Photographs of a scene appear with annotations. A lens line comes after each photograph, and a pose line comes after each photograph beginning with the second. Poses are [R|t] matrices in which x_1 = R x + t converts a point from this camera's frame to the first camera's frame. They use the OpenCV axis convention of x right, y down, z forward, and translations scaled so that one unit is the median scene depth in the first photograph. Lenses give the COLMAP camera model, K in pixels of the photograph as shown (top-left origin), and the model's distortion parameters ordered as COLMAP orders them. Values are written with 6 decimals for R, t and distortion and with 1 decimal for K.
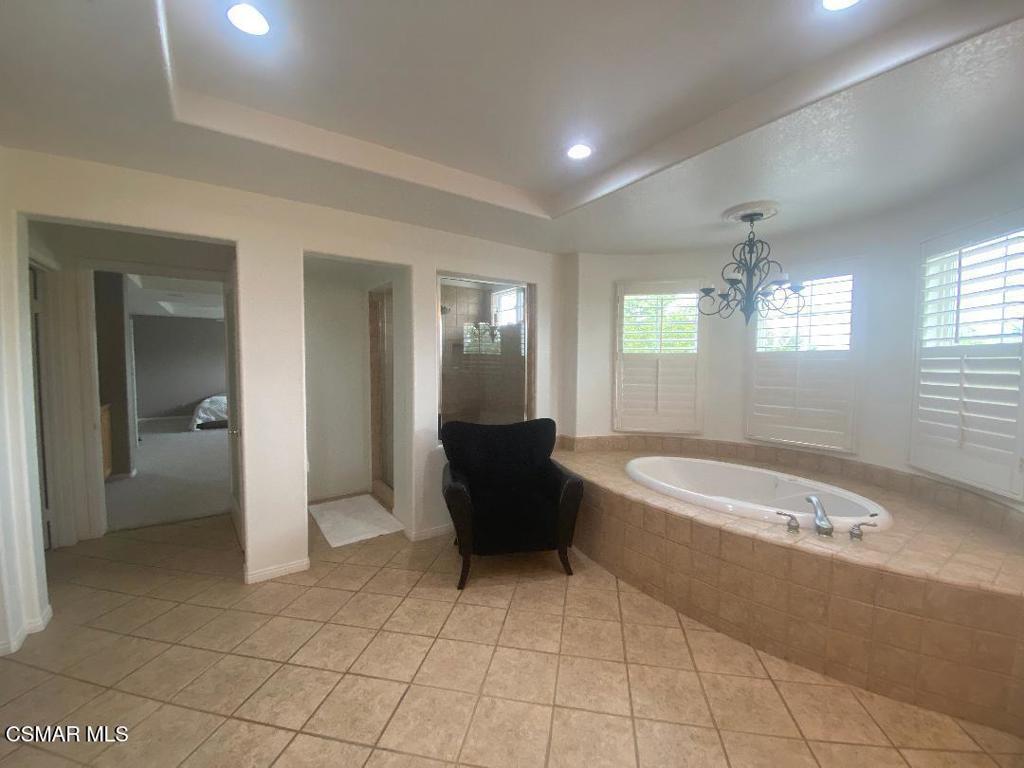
lens RADIAL K [[419.6, 0, 505.3], [0, 419.6, 388.3], [0, 0, 1]] dist [-0.011728, -0.000705]
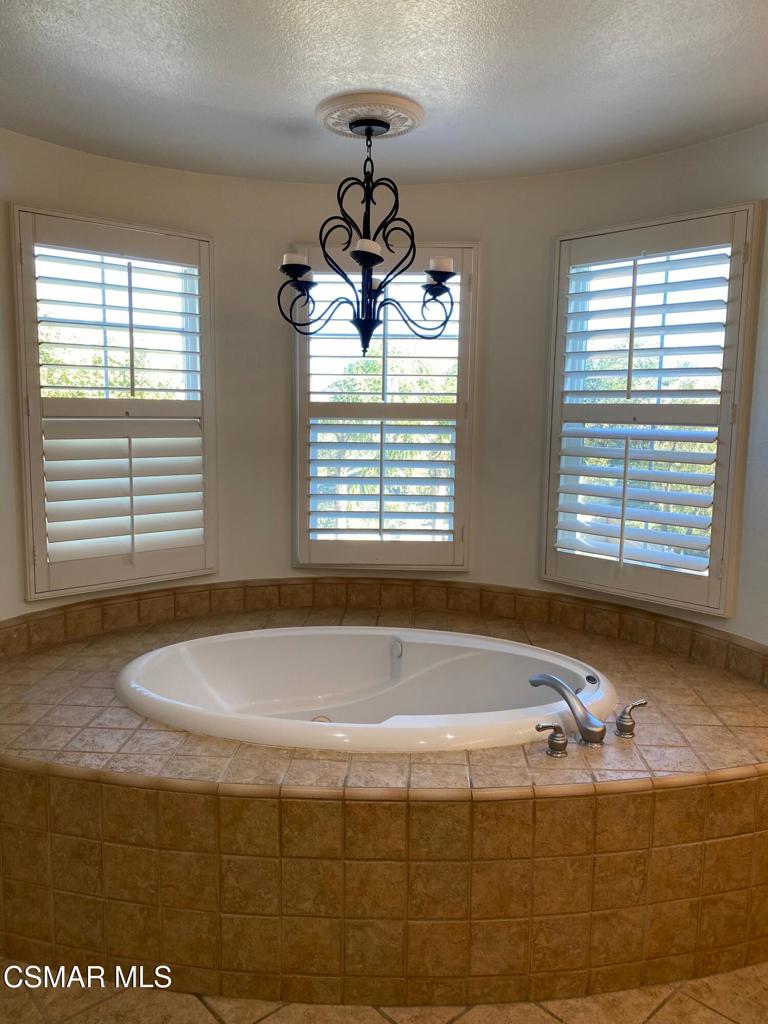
lens RADIAL K [[775.2, 0, 388.0], [0, 775.2, 502.2], [0, 0, 1]] dist [-0.001151, 0.000154]
pose [[0.580327, -0.092761, 0.809083, -0.190019], [0.031532, 0.995306, 0.091494, -0.068700], [-0.813773, -0.027584, 0.580529, 0.523059]]
